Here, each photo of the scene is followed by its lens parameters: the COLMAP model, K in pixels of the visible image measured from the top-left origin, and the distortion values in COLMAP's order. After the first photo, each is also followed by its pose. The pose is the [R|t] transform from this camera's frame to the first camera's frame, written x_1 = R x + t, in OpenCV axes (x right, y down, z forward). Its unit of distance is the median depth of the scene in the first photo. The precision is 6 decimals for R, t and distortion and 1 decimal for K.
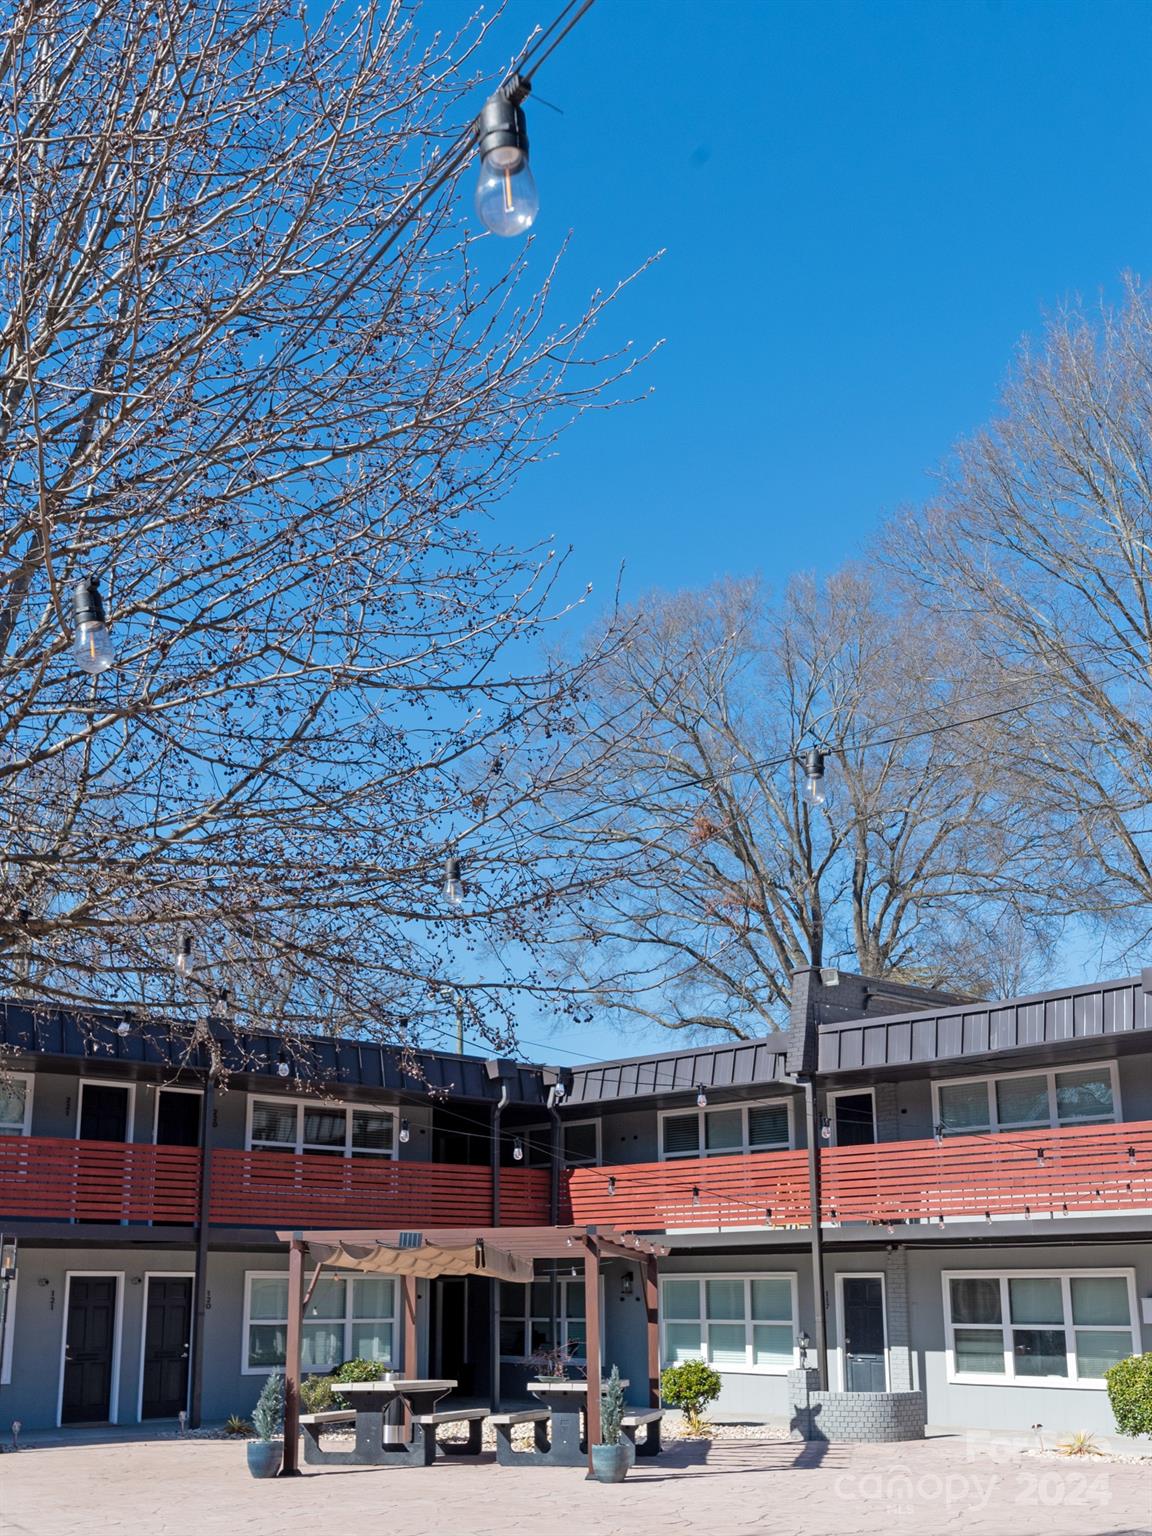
lens RADIAL K [[1907.5, 0, 576.0], [0, 1907.5, 768.0], [0, 0, 1]] dist [0.007801, 0.000673]
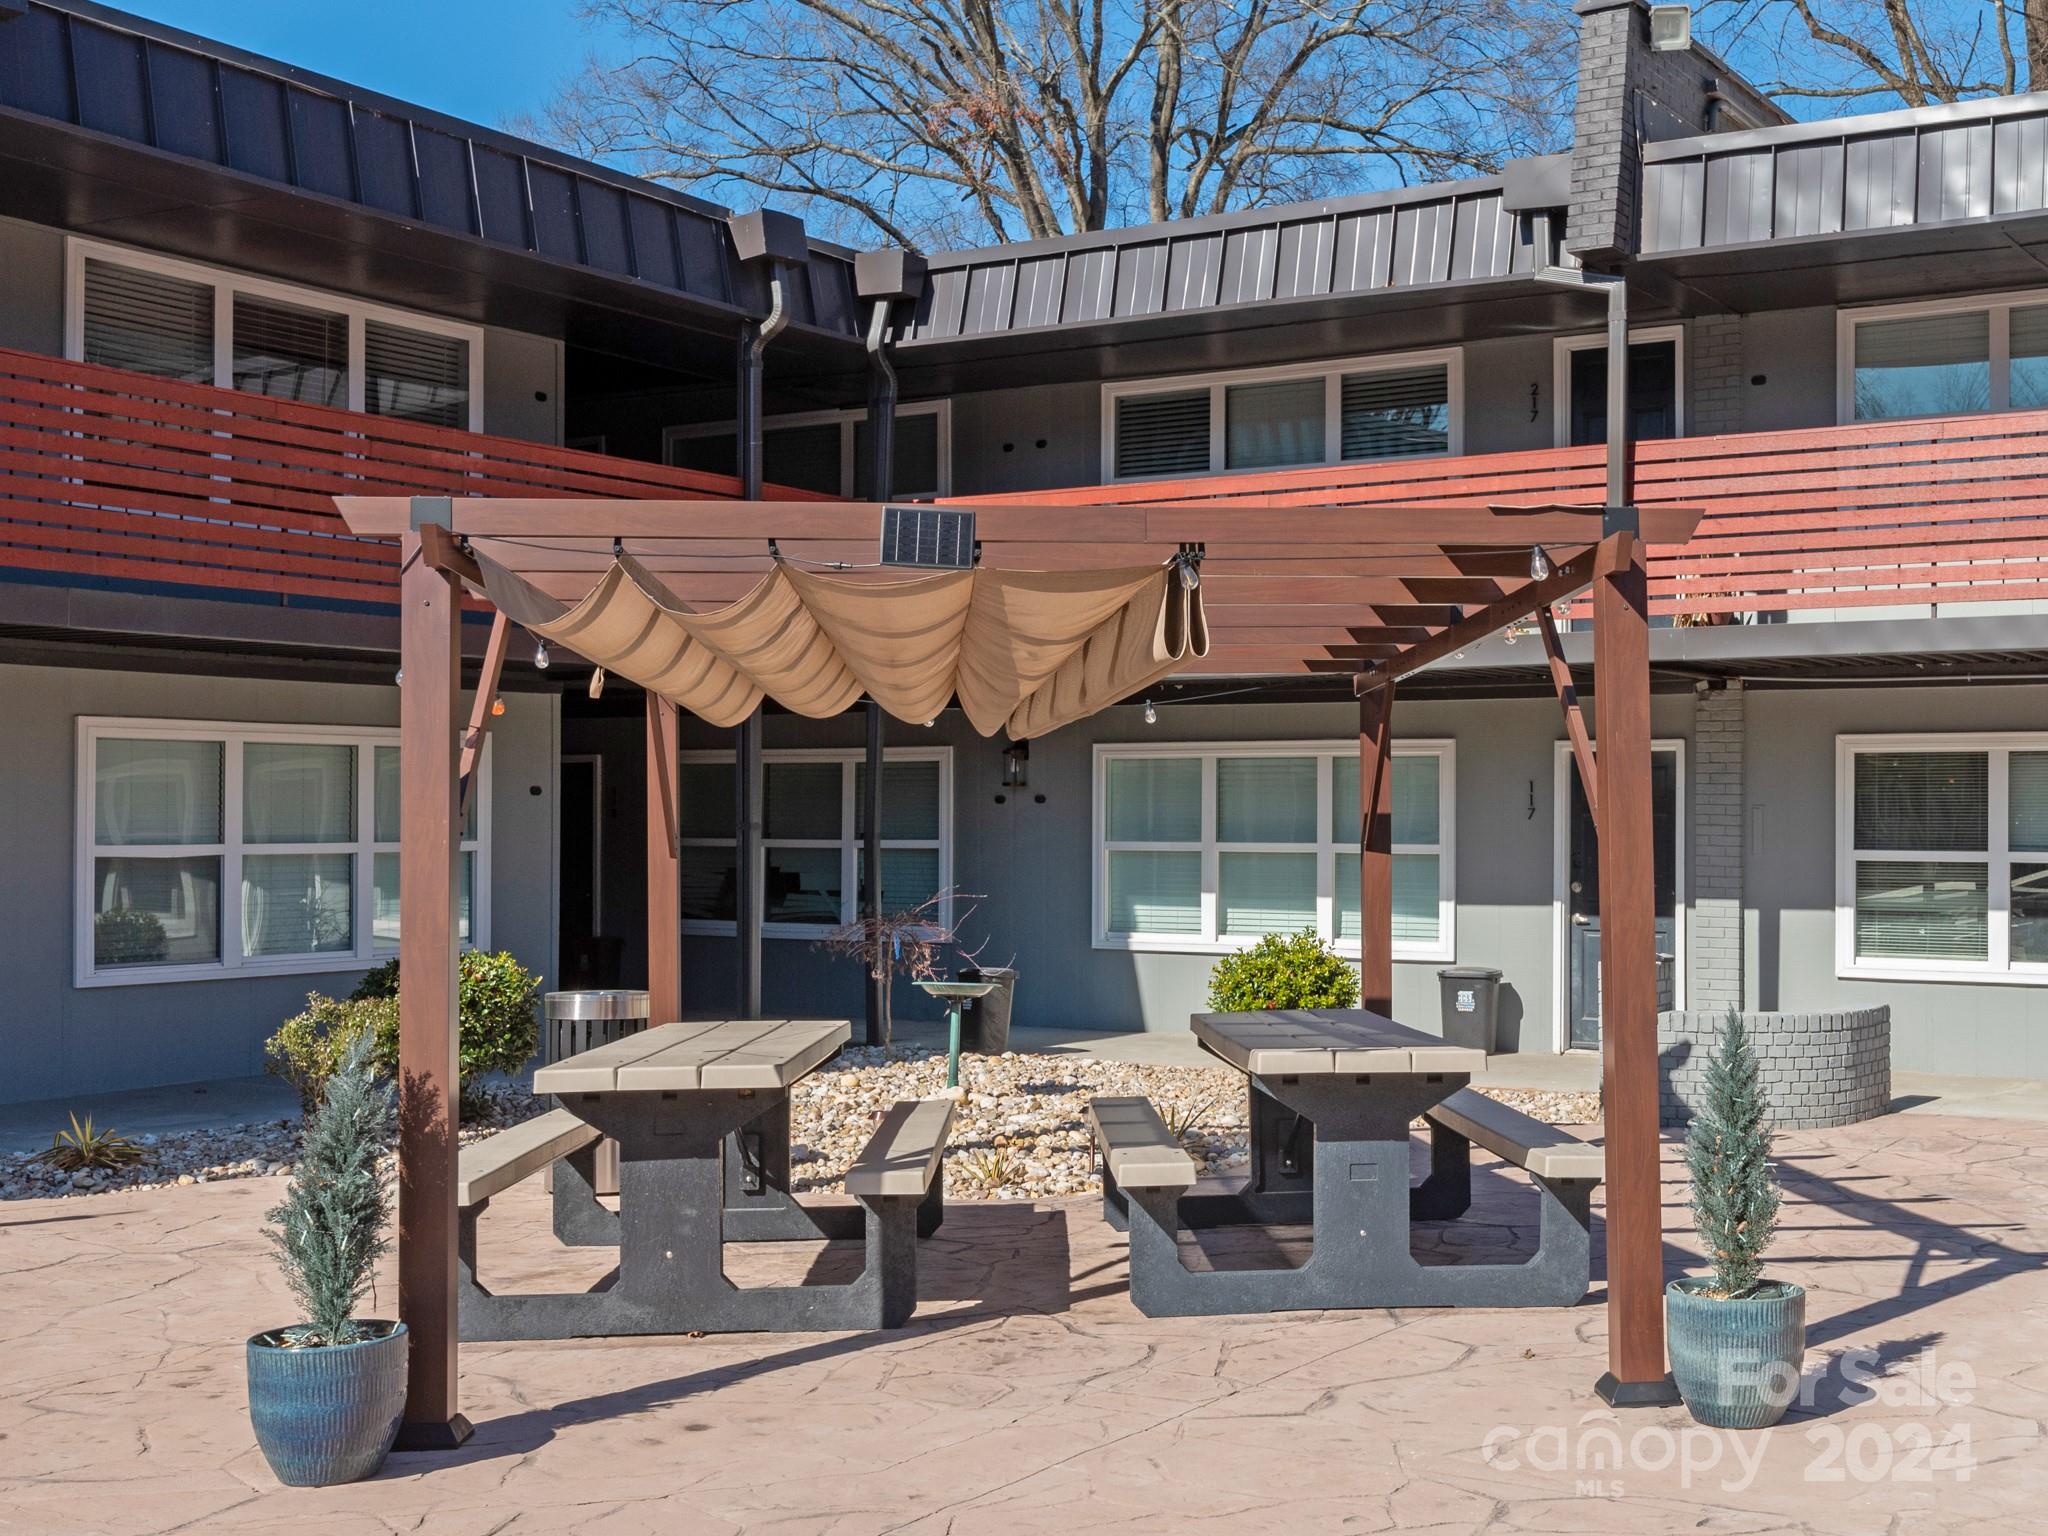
lens RADIAL K [[1974.3, 0, 1024.0], [0, 1974.3, 768.0], [0, 0, 1]] dist [0.001572, 0.008064]
pose [[0.943827, 0.010828, 0.330263, -0.133405], [-0.090127, 0.970004, 0.225763, 0.180046], [-0.317912, -0.242847, 0.916492, 0.623758]]
